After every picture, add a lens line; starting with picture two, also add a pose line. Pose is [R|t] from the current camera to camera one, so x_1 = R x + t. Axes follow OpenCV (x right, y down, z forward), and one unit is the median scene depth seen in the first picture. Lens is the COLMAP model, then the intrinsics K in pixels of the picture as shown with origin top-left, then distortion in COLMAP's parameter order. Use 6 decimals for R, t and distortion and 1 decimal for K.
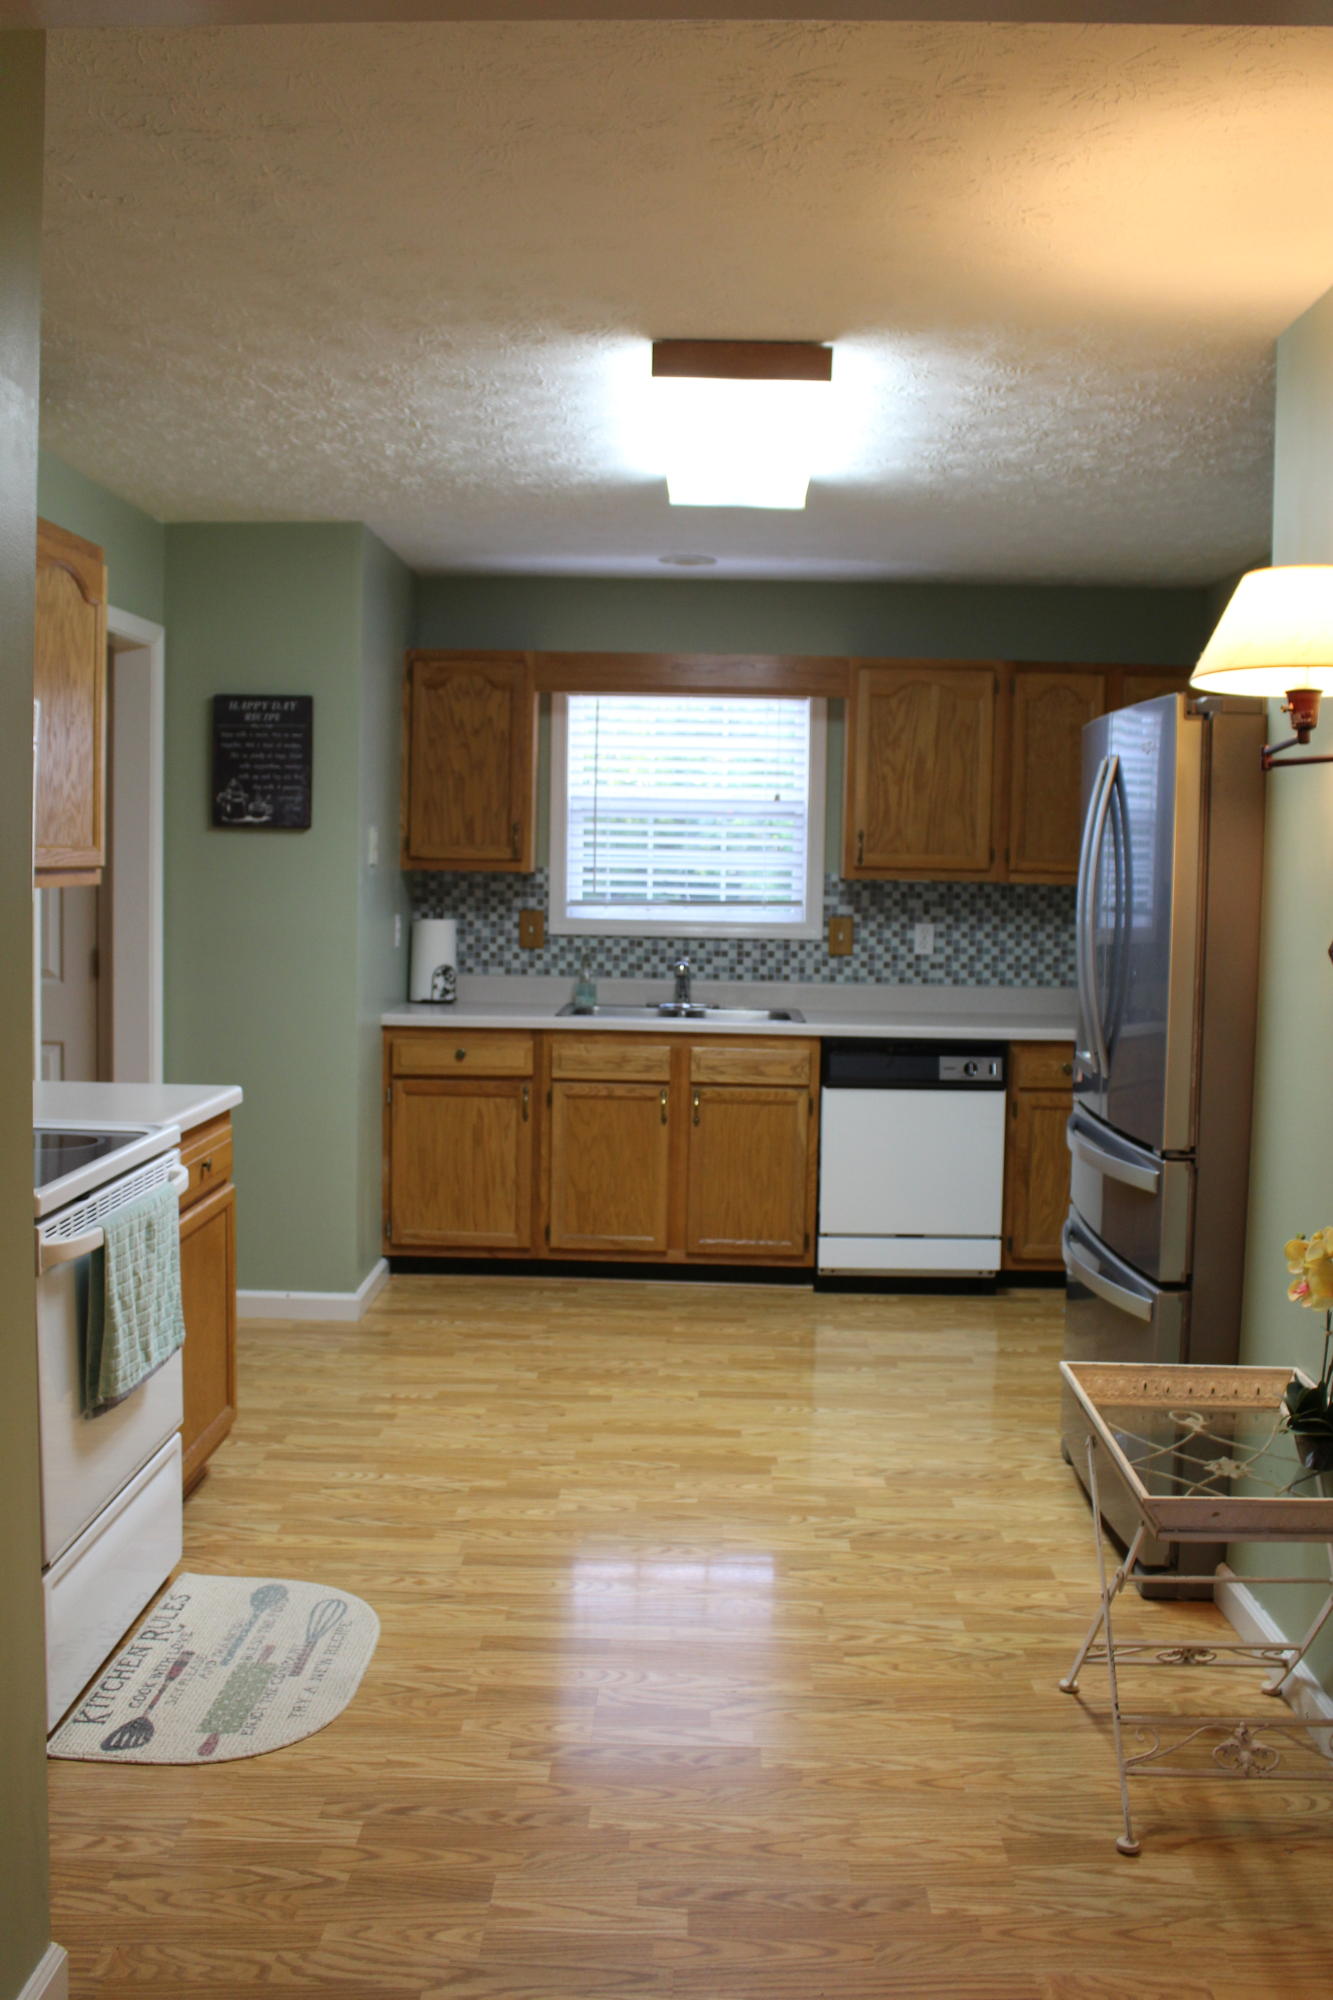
lens RADIAL K [[1832.5, 0, 666.5], [0, 1832.5, 1000.0], [0, 0, 1]] dist [-0.131010, -0.001214]
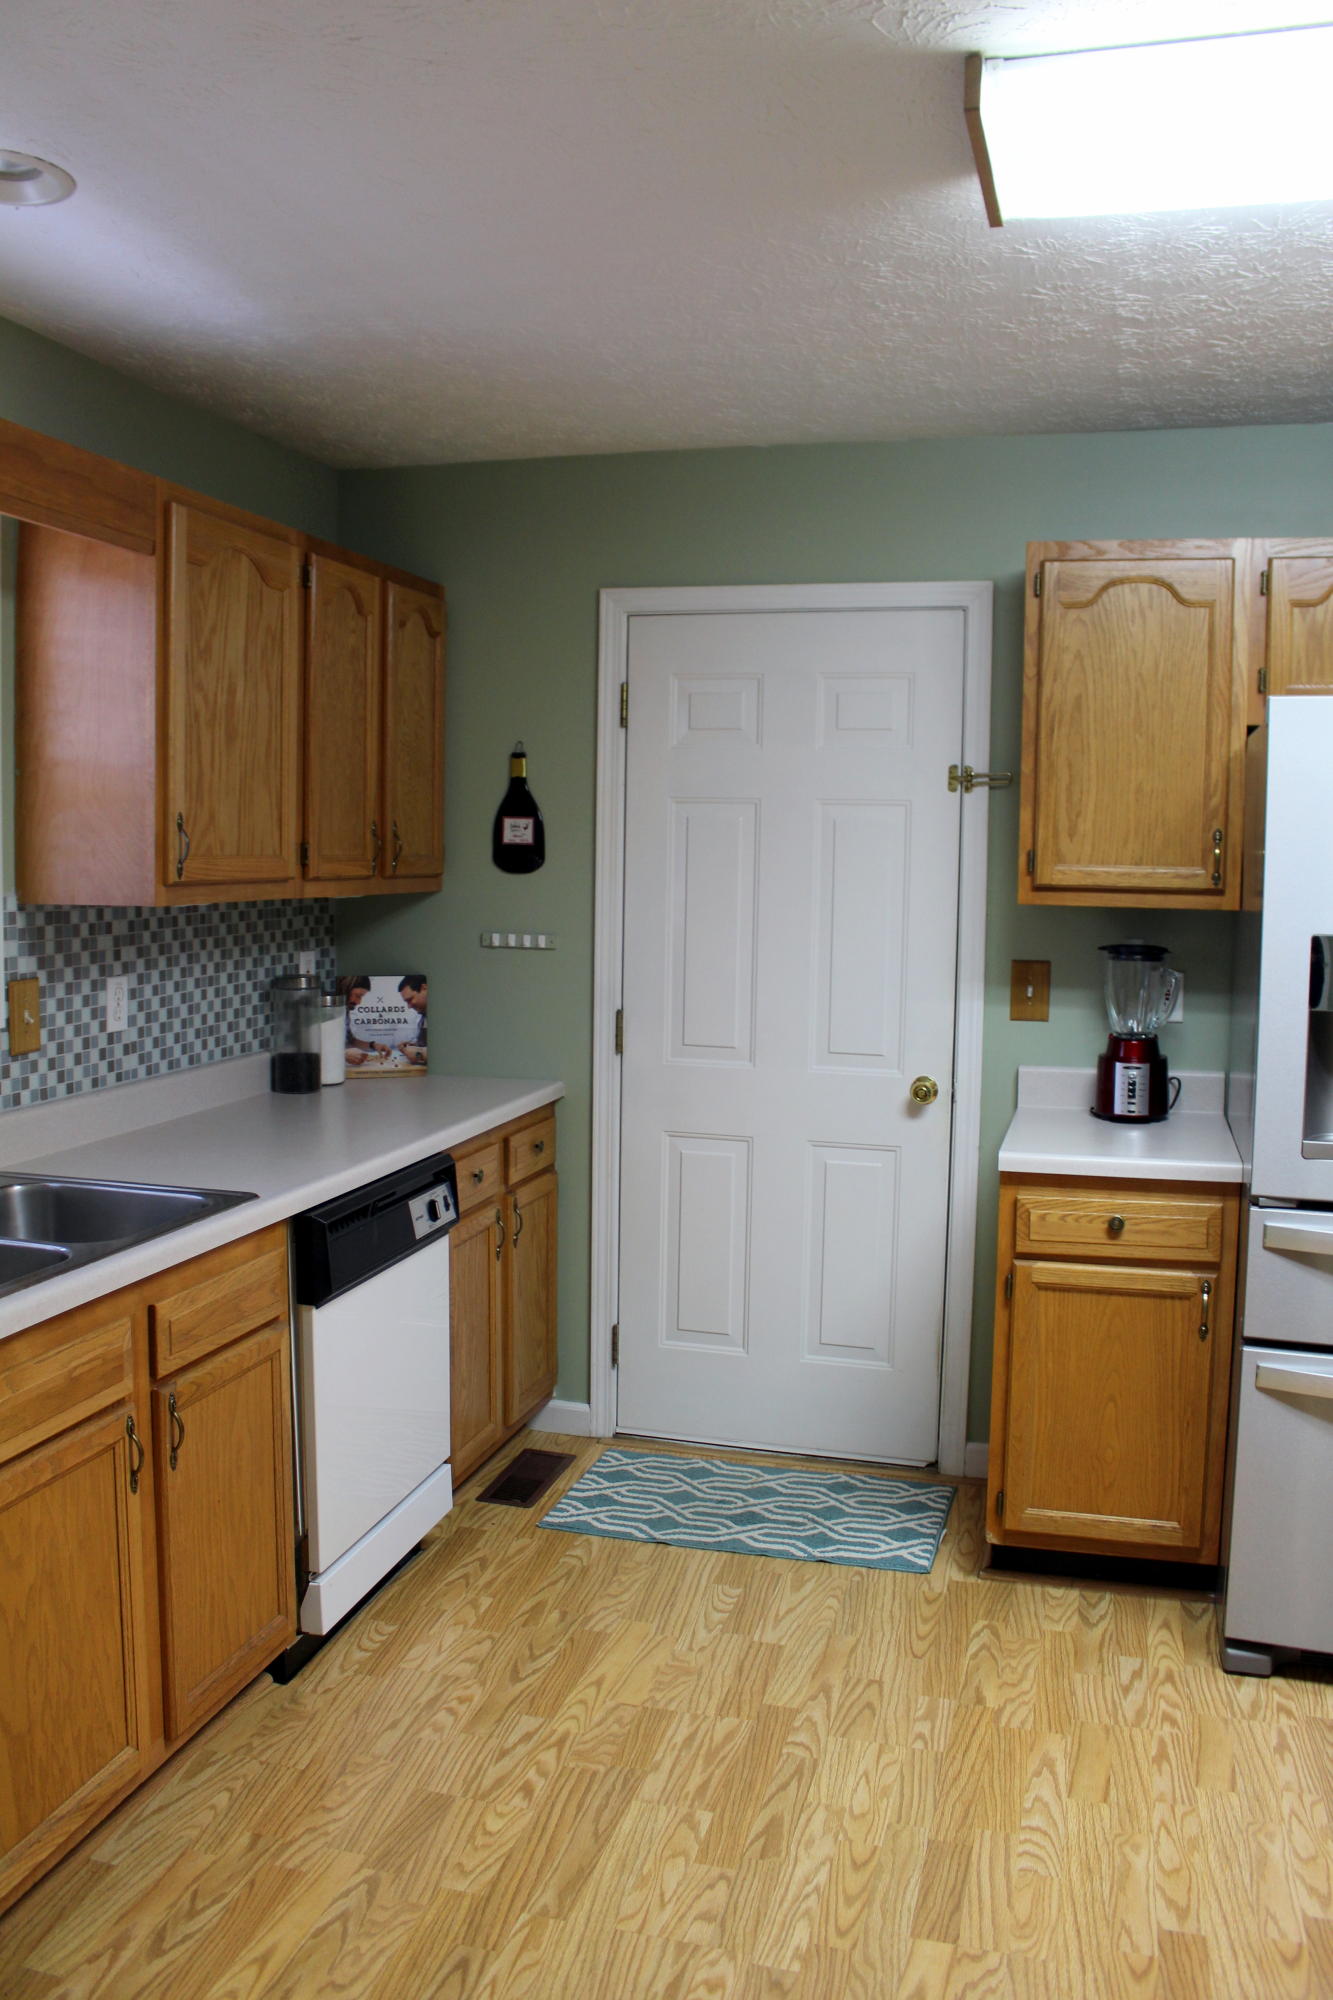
lens RADIAL K [[1656.1, 0, 664.7], [0, 1656.1, 974.5], [0, 0, 1]] dist [-0.172841, 0.151533]
pose [[0.239298, -0.091346, 0.966640, -0.302640], [0.069727, 0.994611, 0.076728, -0.069198], [-0.968439, 0.049040, 0.244378, 0.713807]]
